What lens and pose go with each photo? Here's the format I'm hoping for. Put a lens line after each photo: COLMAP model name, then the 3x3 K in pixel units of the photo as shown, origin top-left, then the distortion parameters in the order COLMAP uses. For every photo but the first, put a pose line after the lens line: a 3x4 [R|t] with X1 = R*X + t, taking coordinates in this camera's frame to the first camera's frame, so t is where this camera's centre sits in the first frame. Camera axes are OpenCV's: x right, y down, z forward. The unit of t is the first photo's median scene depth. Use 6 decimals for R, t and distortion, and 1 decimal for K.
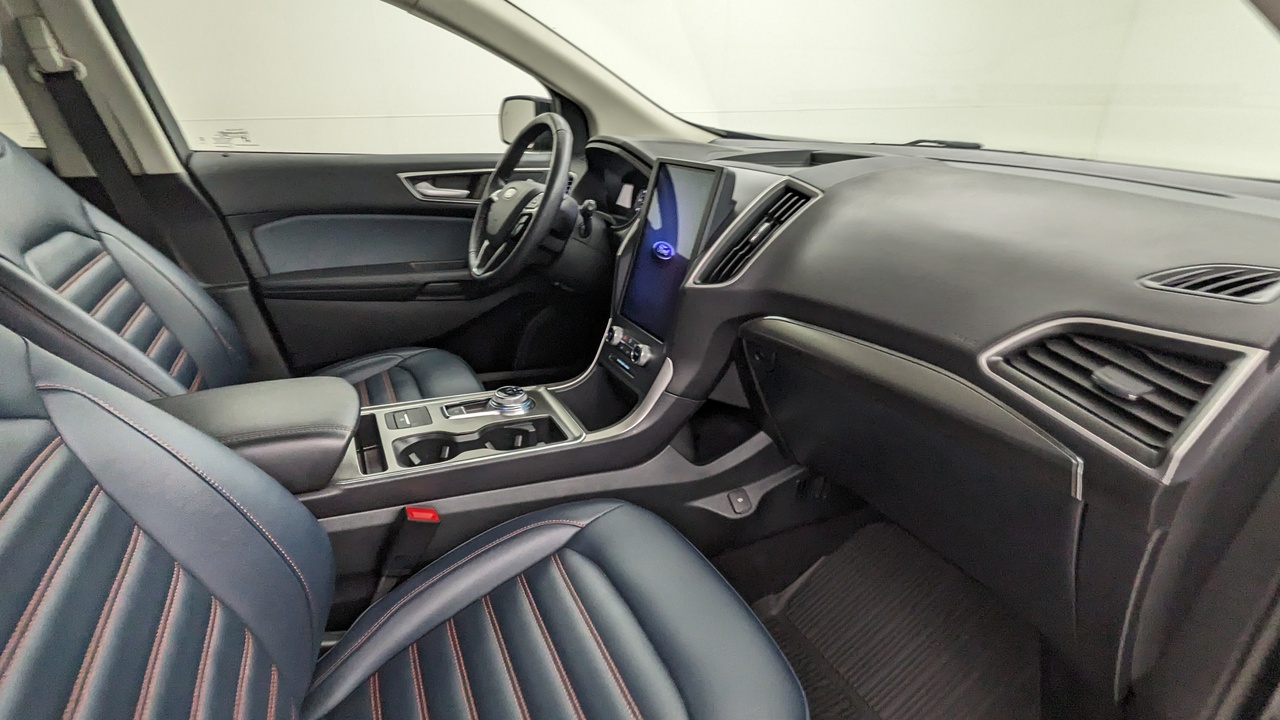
lens RADIAL K [[612.7, 0, 643.1], [0, 612.7, 356.1], [0, 0, 1]] dist [-0.000824, -0.001810]
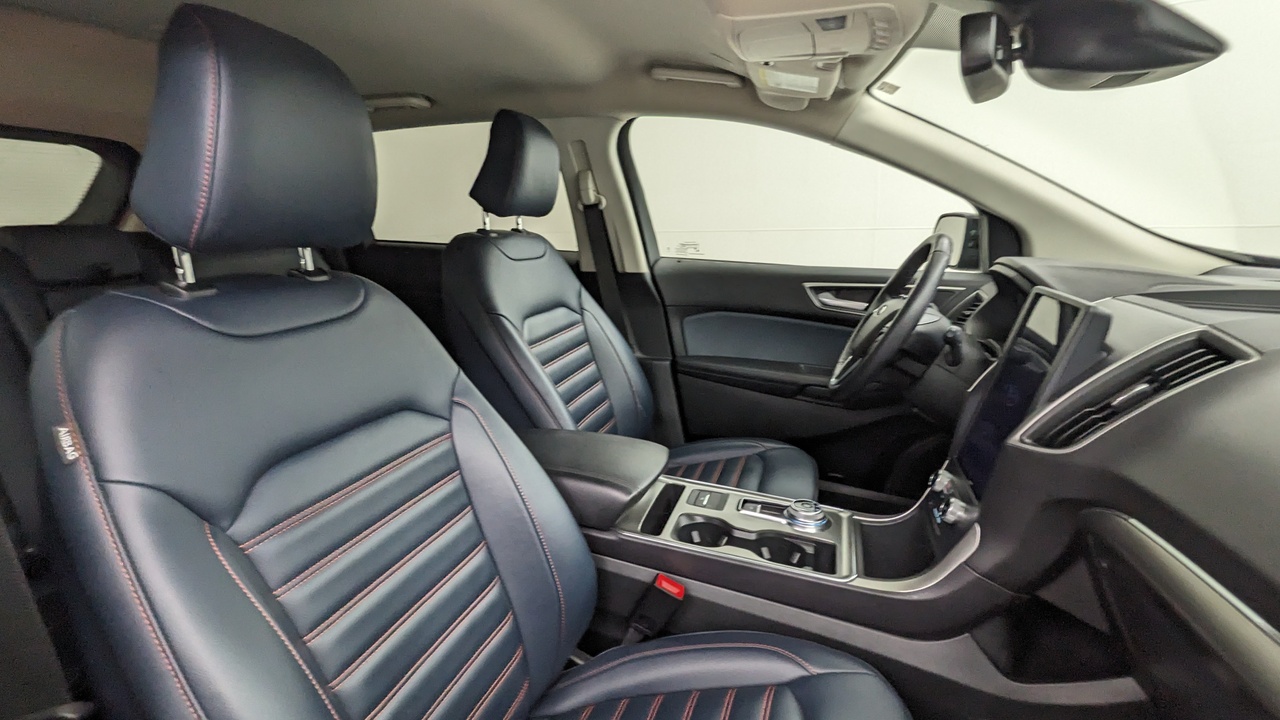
lens RADIAL K [[612.7, 0, 643.1], [0, 612.7, 356.1], [0, 0, 1]] dist [-0.000824, -0.001810]
pose [[0.718749, 0.145192, -0.679940, 0.224884], [-0.254340, 0.965075, -0.062777, -0.044499], [0.647079, 0.218057, 0.730575, 0.065161]]
